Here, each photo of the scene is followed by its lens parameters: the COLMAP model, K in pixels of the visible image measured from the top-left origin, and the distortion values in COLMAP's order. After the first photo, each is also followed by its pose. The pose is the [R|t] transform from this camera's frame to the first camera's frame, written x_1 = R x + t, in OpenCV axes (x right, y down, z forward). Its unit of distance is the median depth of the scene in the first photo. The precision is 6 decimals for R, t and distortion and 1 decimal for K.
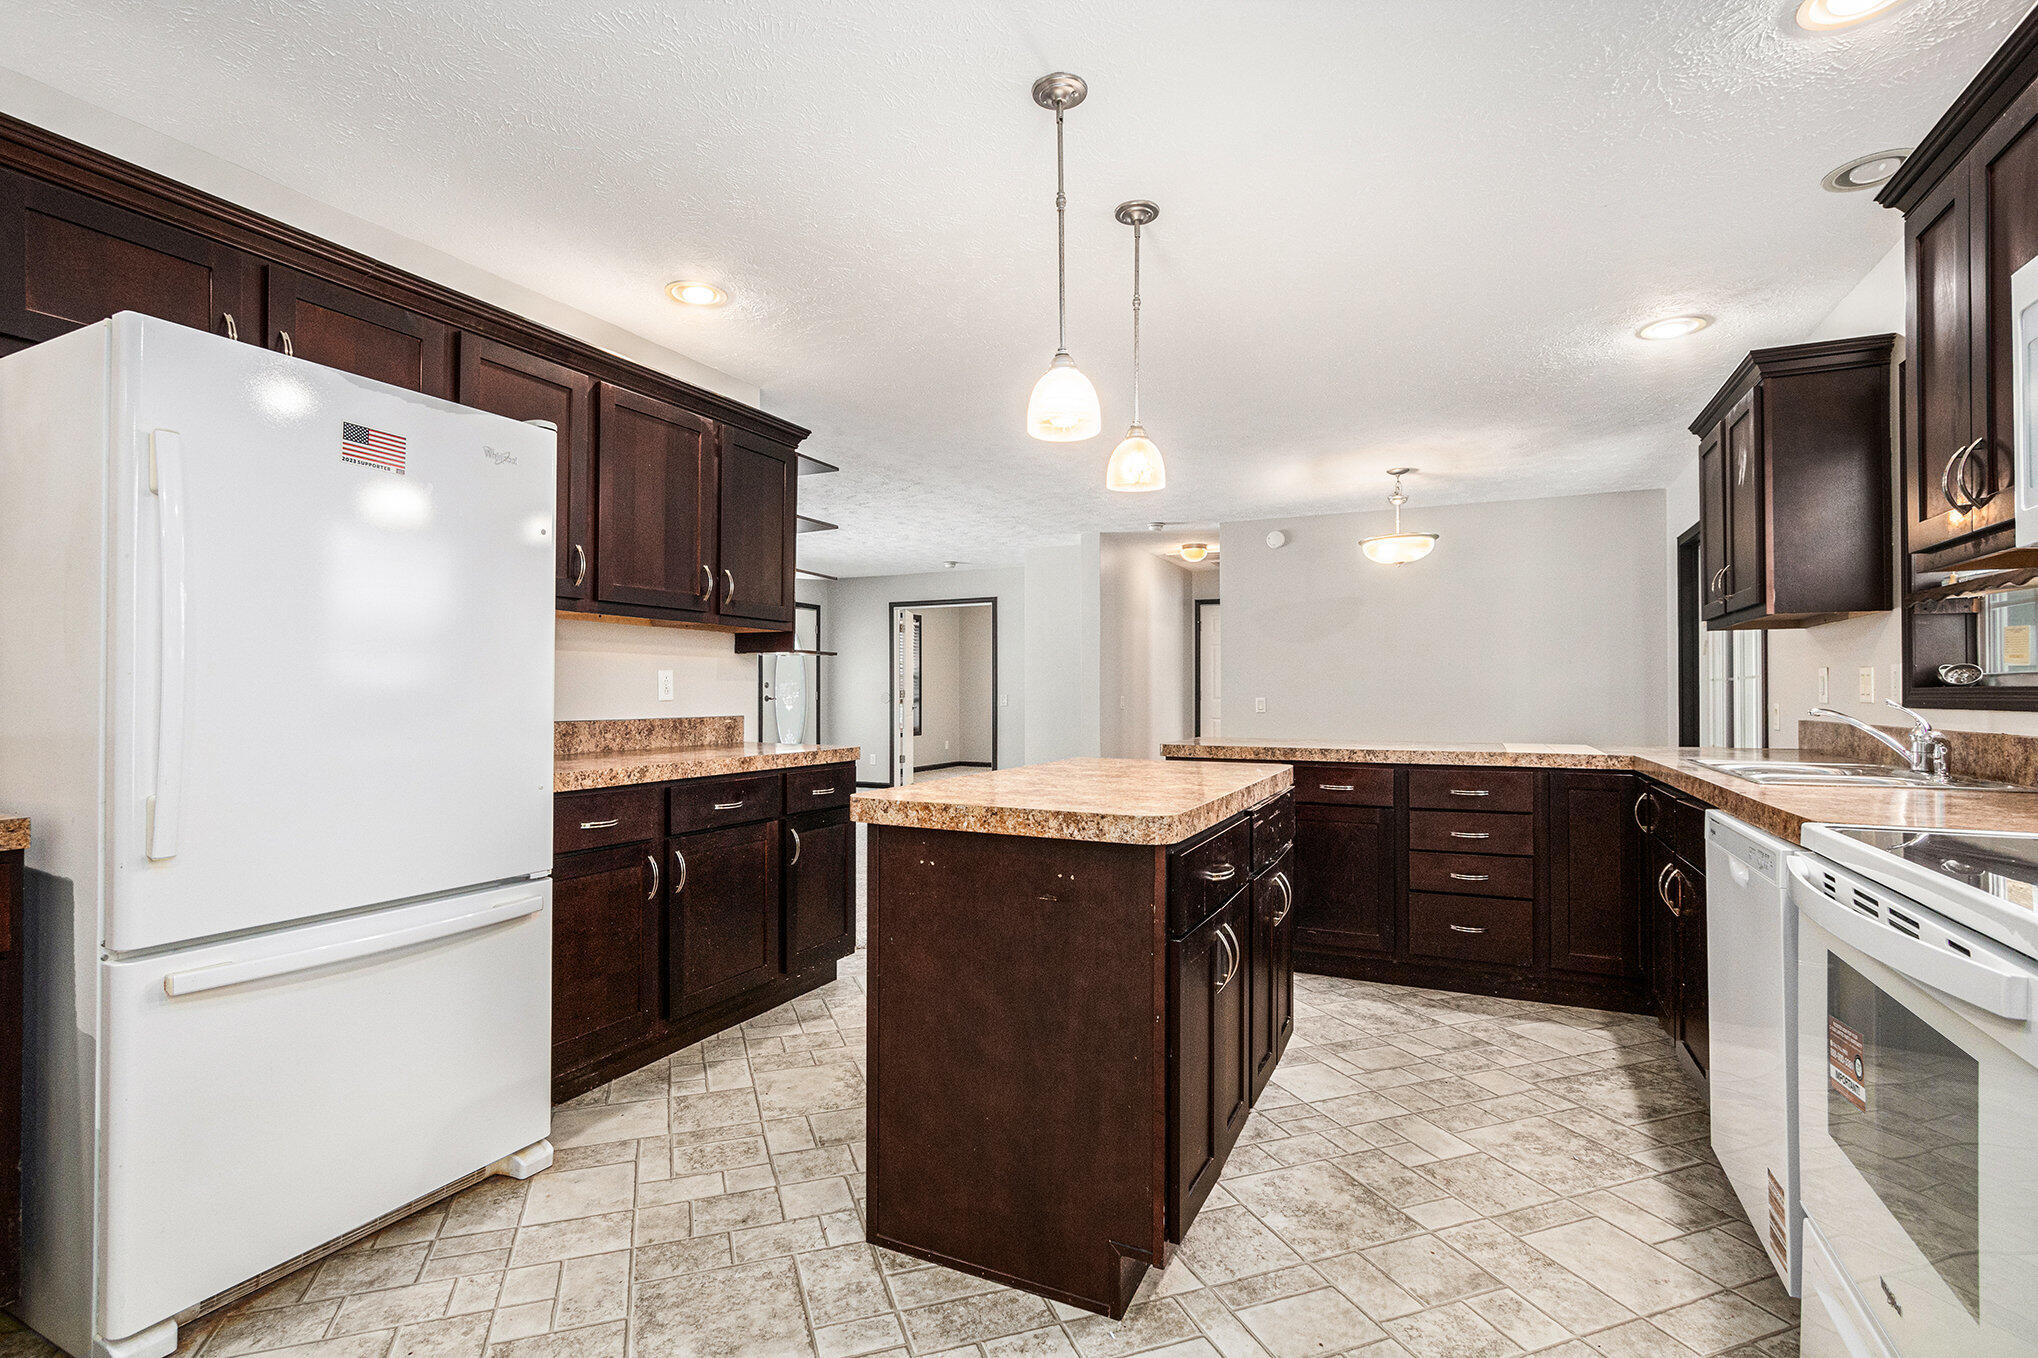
lens RADIAL K [[943.3, 0, 1016.0], [0, 943.3, 686.6], [0, 0, 1]] dist [-0.002198, 0.000966]
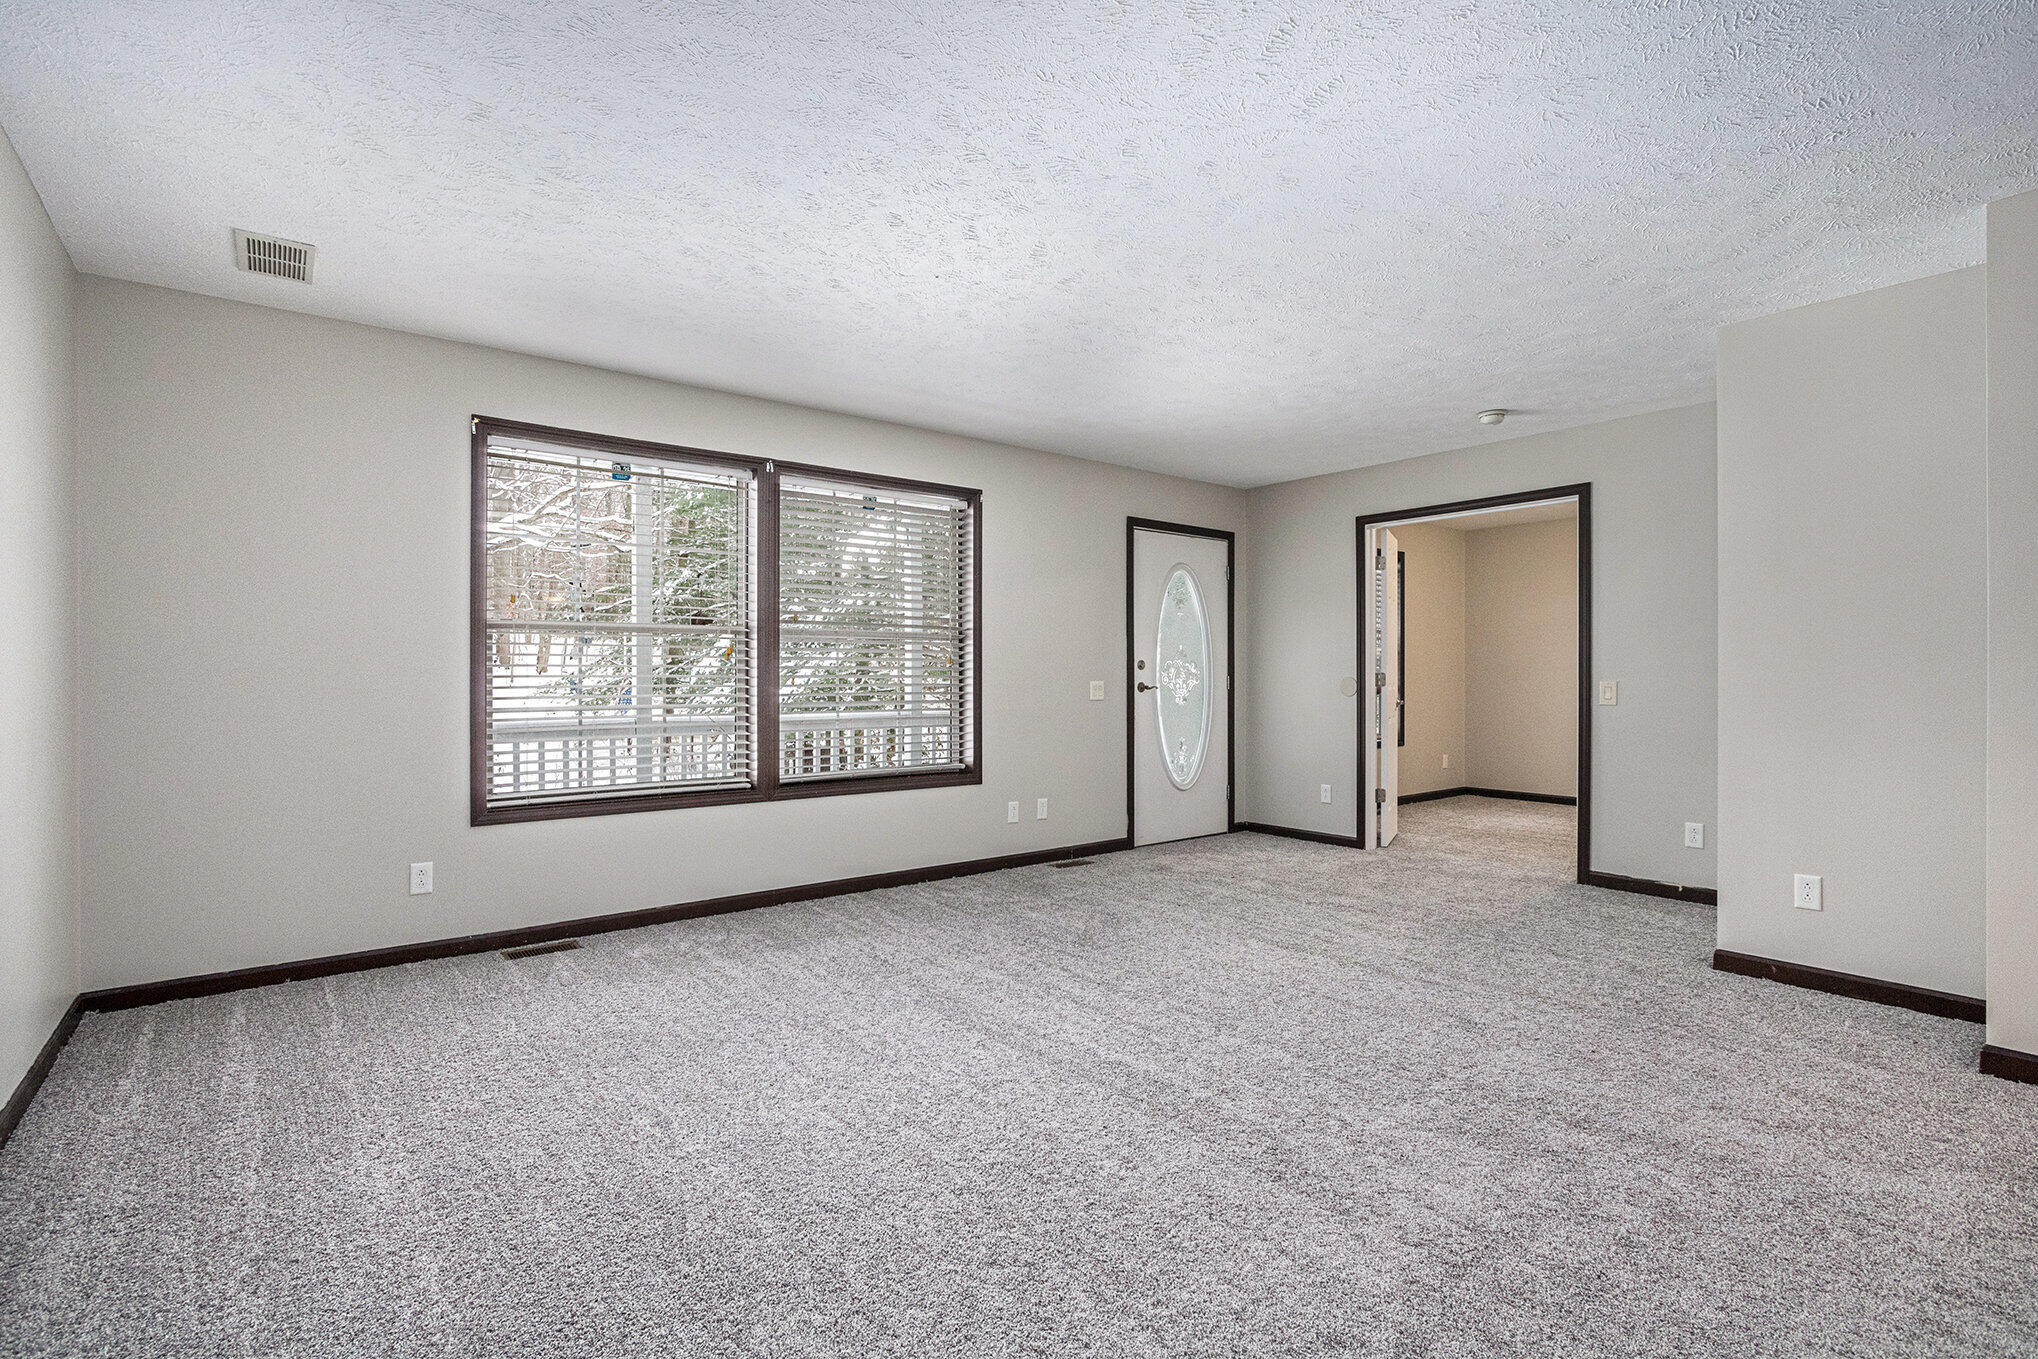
lens RADIAL K [[943.3, 0, 1017.7], [0, 943.3, 685.0], [0, 0, 1]] dist [-0.002198, 0.000966]
pose [[0.897500, 0.005619, -0.440979, -0.256931], [0.002405, 0.999842, 0.017636, 0.001815], [0.441008, -0.016888, 0.897344, 1.549080]]
